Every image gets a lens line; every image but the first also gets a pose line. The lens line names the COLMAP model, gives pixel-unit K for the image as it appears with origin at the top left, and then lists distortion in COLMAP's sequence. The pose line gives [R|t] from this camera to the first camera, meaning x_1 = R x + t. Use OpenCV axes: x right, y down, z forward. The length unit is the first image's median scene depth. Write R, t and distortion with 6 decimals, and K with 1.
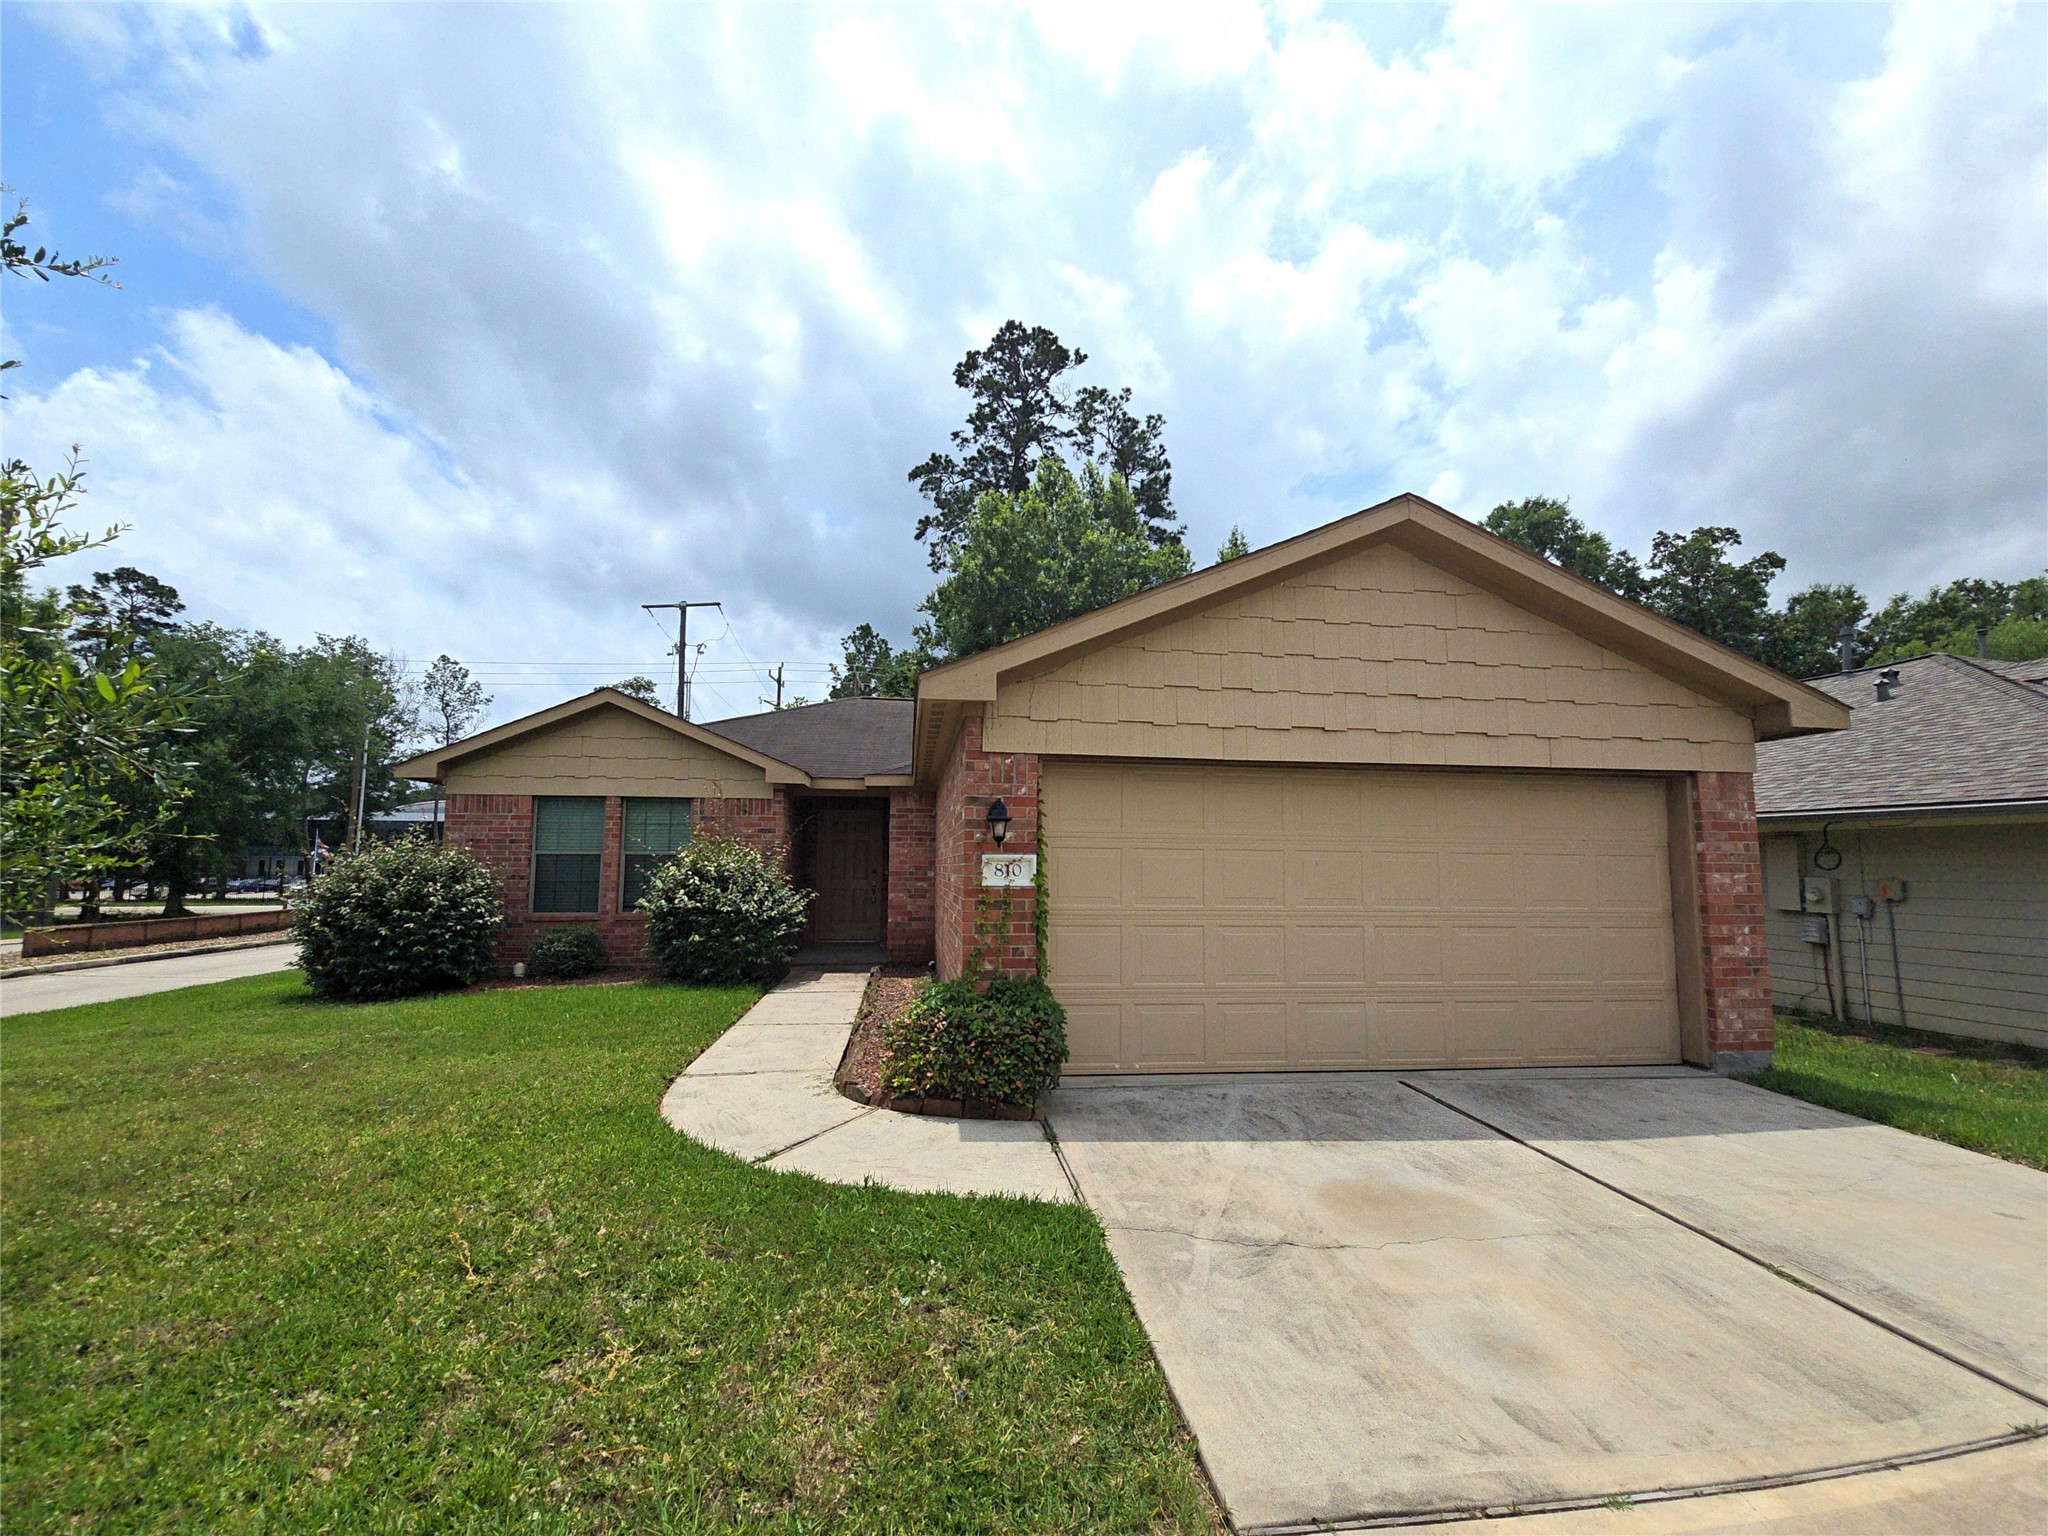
lens RADIAL K [[862.2, 0, 1021.3], [0, 862.2, 782.6], [0, 0, 1]] dist [0.003568, -0.003349]
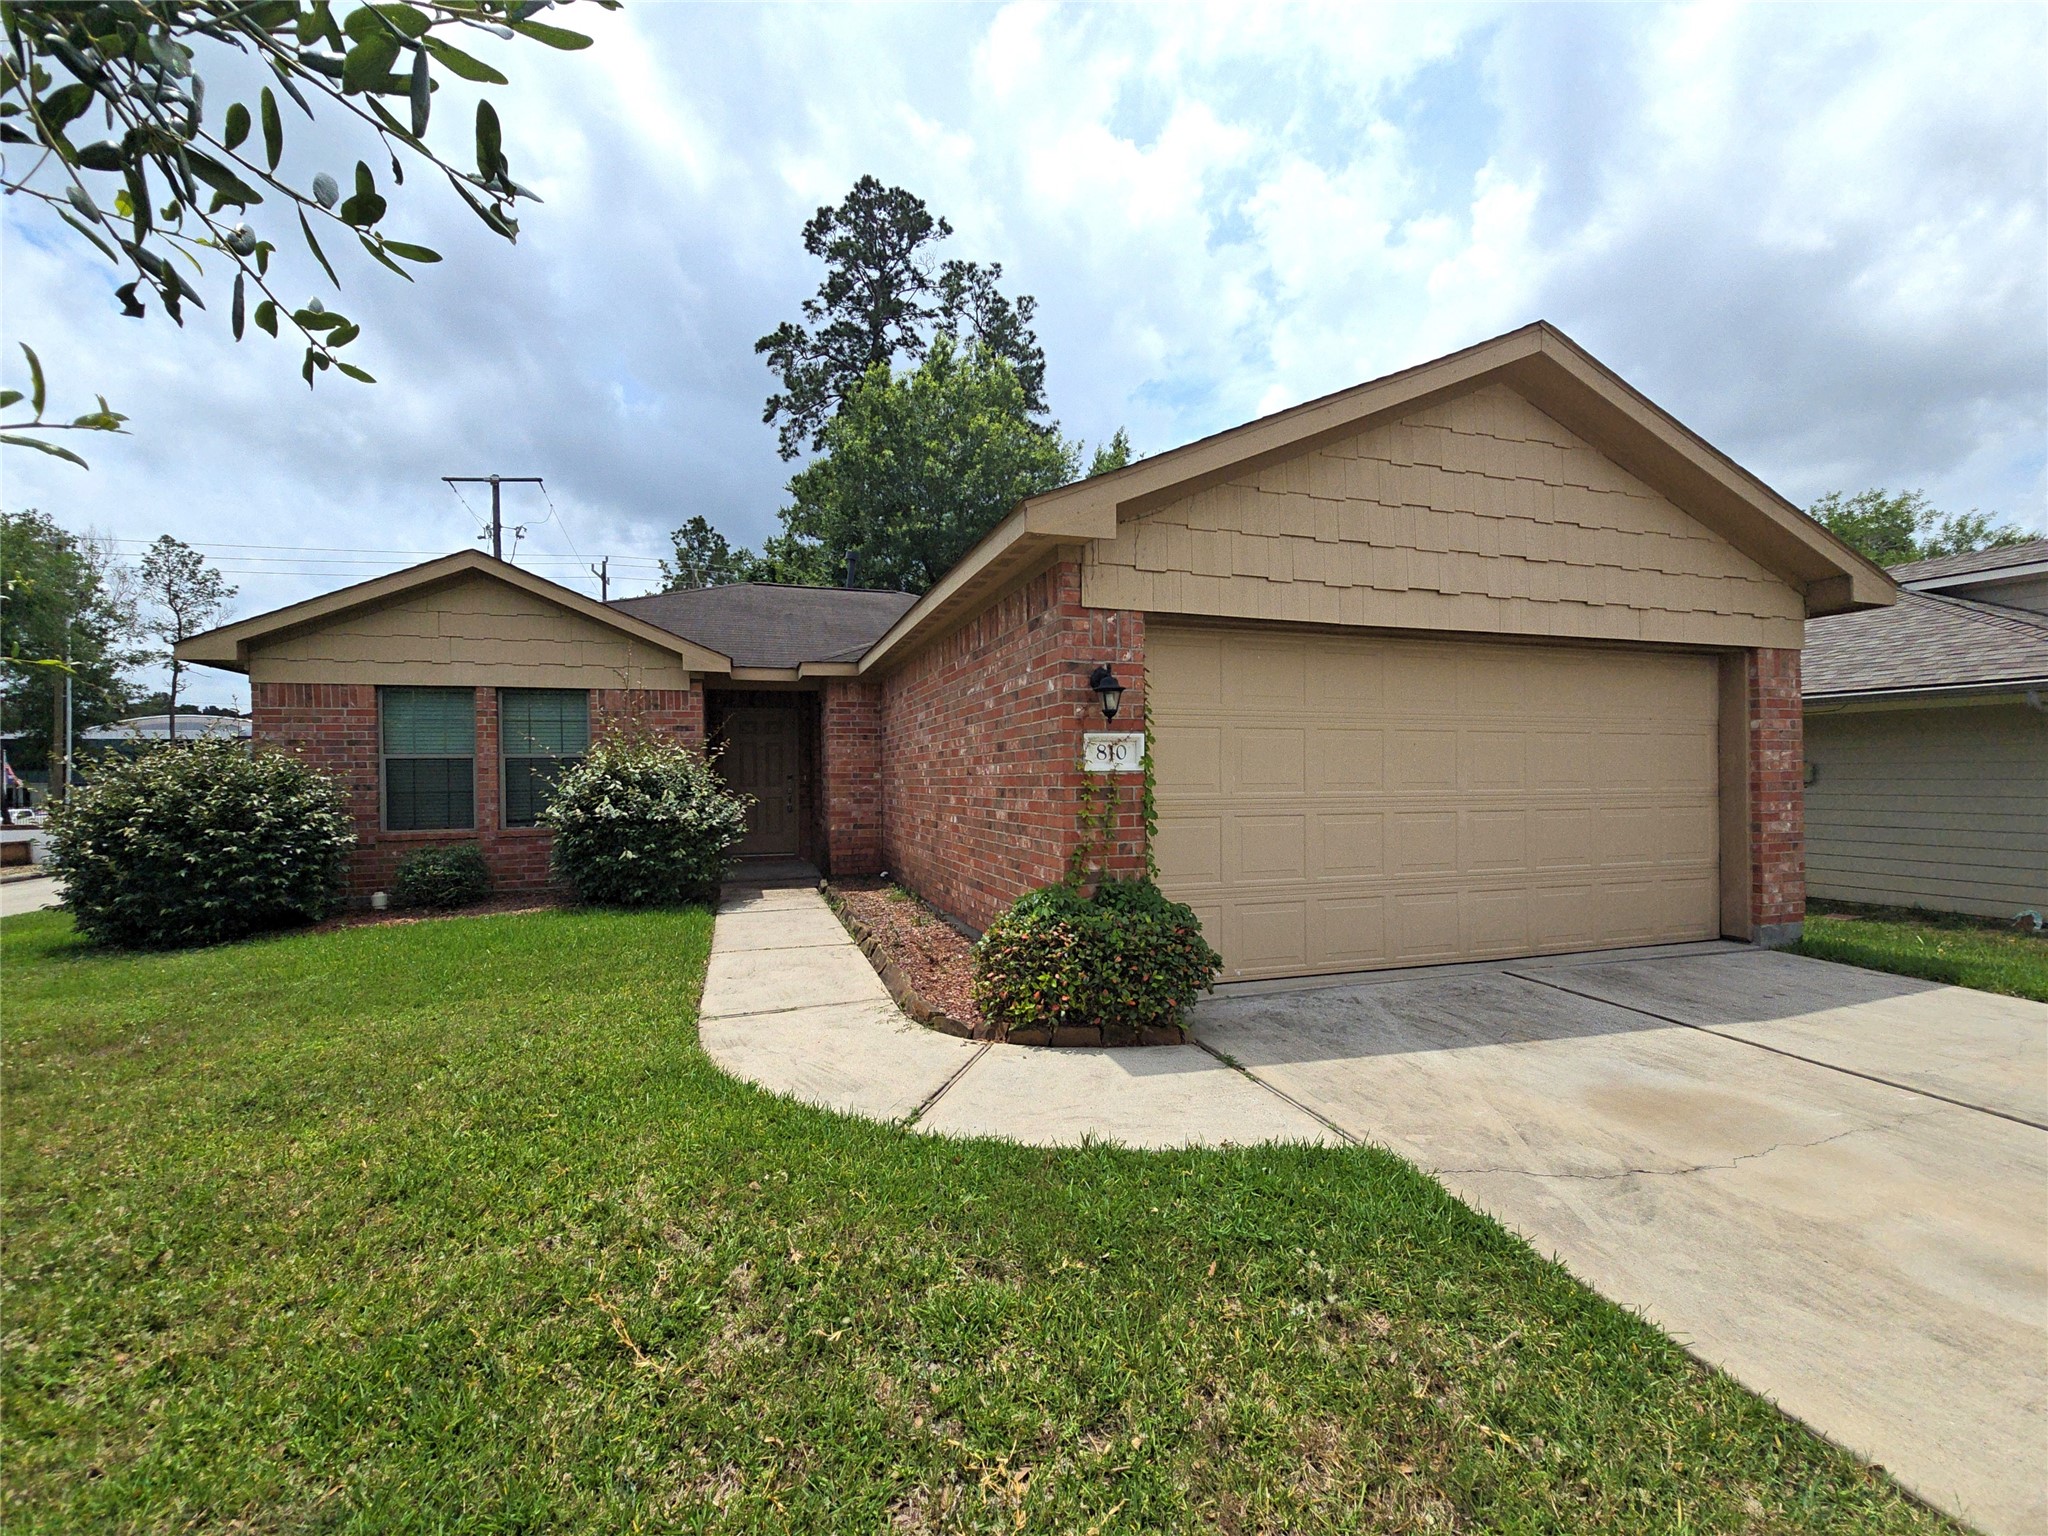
lens RADIAL K [[864.0, 0, 1021.2], [0, 864.0, 779.4], [0, 0, 1]] dist [0.000017, 0.000124]
pose [[0.982570, -0.017413, 0.185075, -0.160690], [-0.000544, 0.995330, 0.096533, 0.029710], [-0.185892, -0.094952, 0.977972, 0.126029]]
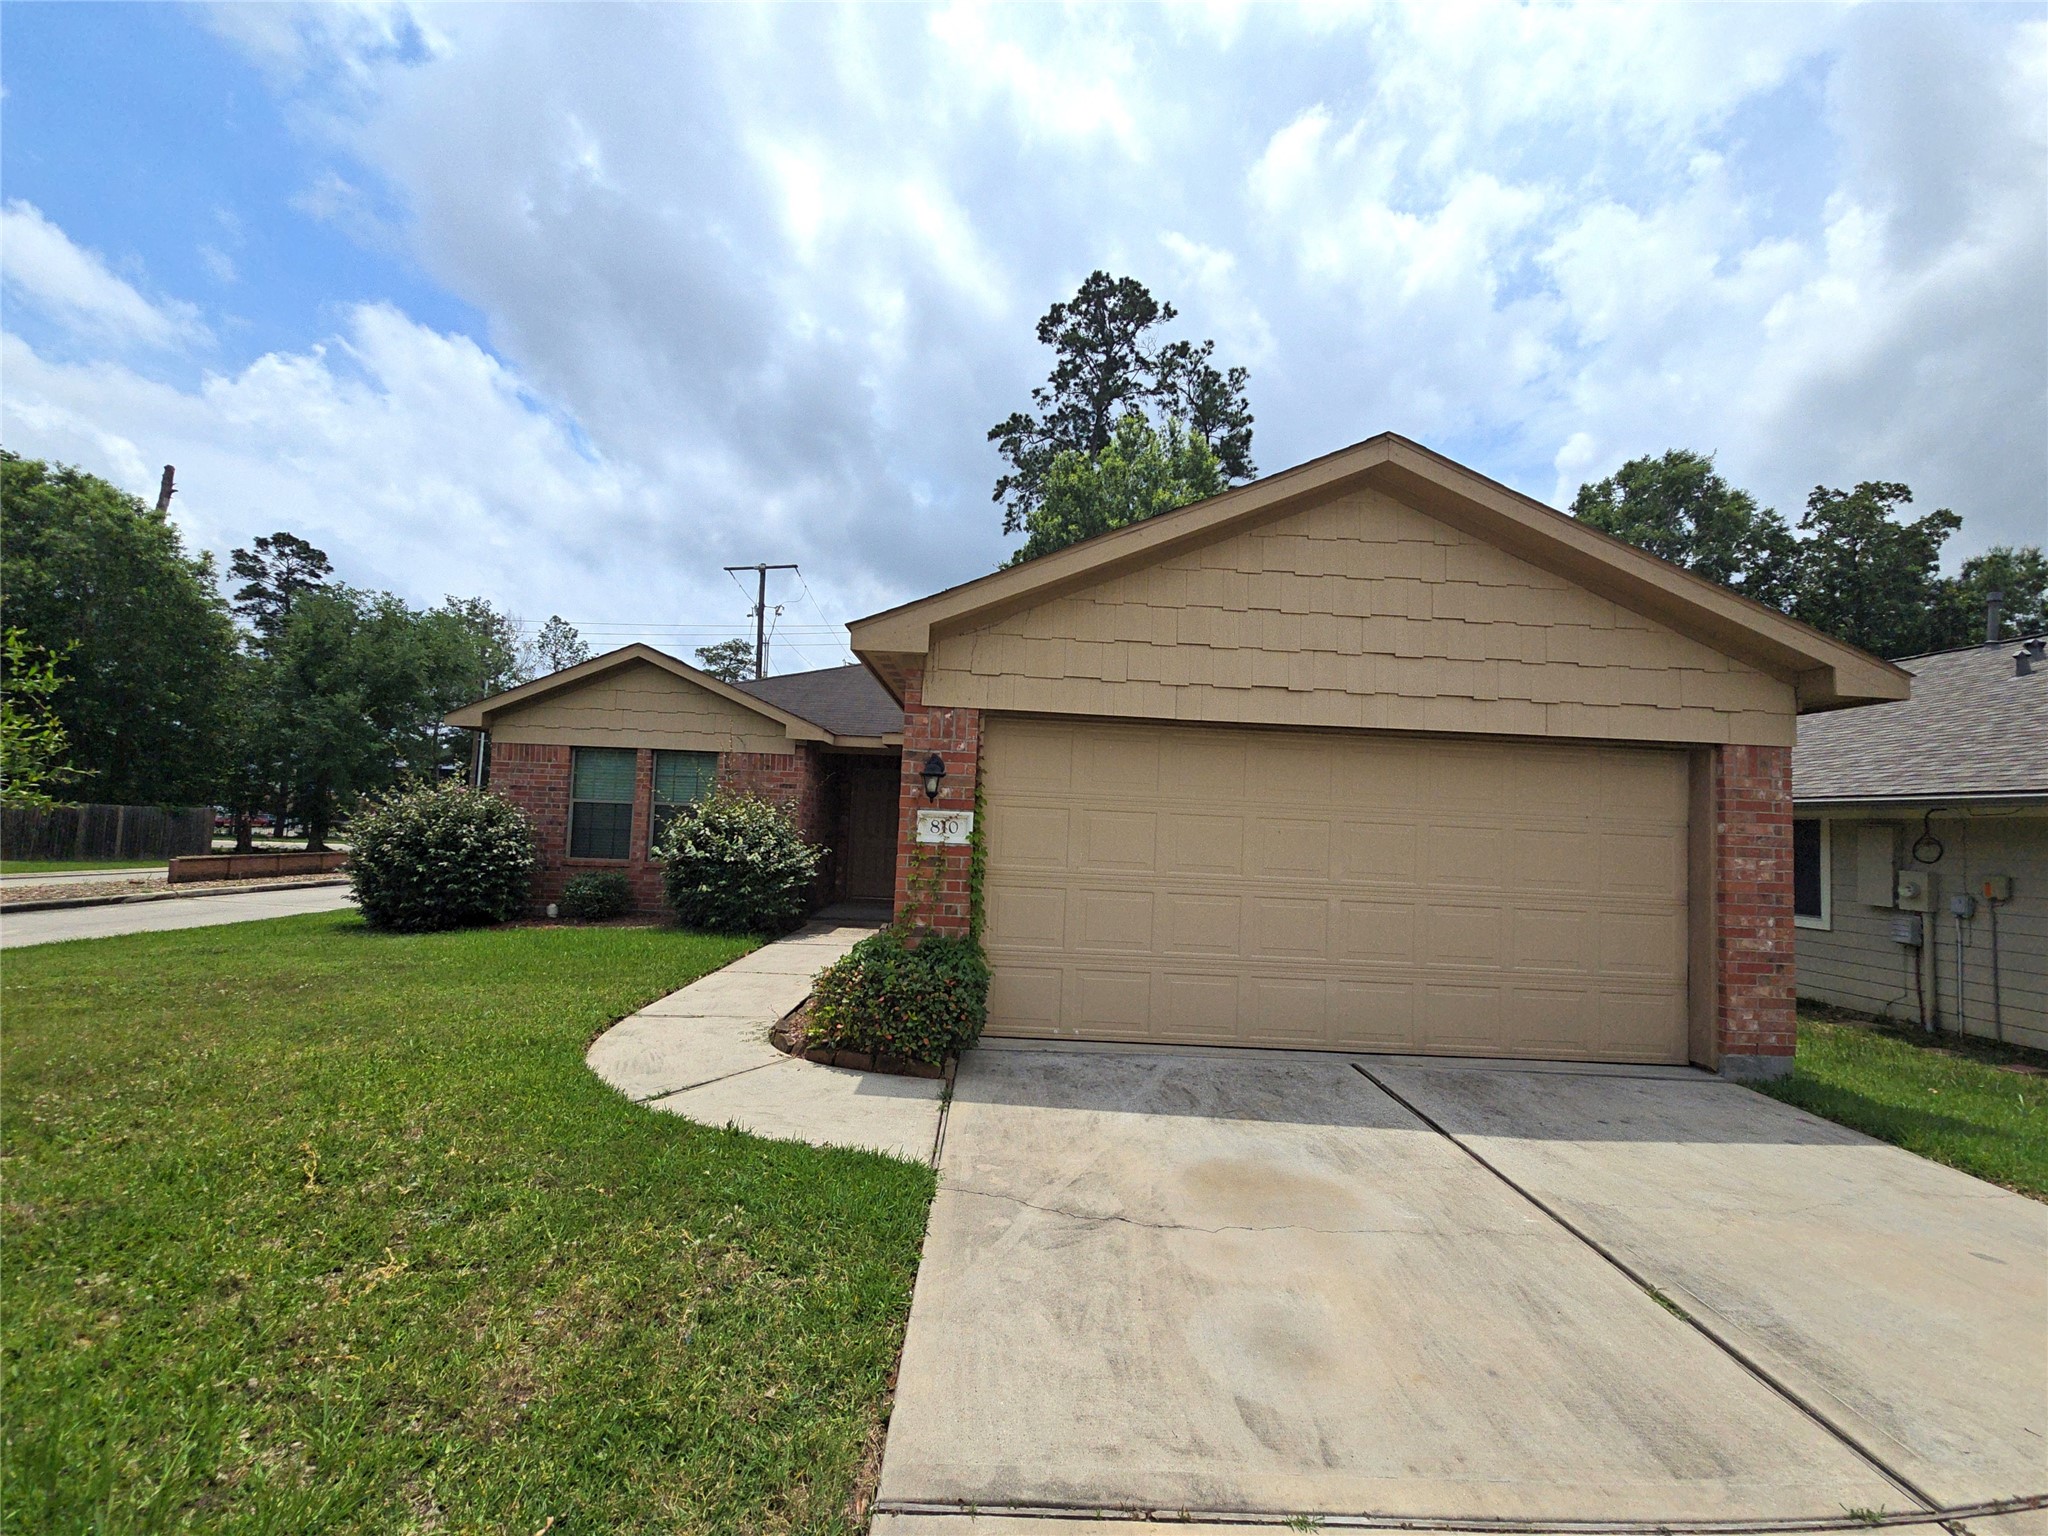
lens RADIAL K [[864.0, 0, 1021.2], [0, 864.0, 779.4], [0, 0, 1]] dist [0.000017, 0.000124]
pose [[0.993957, 0.027471, -0.106275, 0.109797], [-0.023776, 0.999073, 0.035875, 0.006198], [0.107162, -0.033131, 0.993689, 0.020458]]
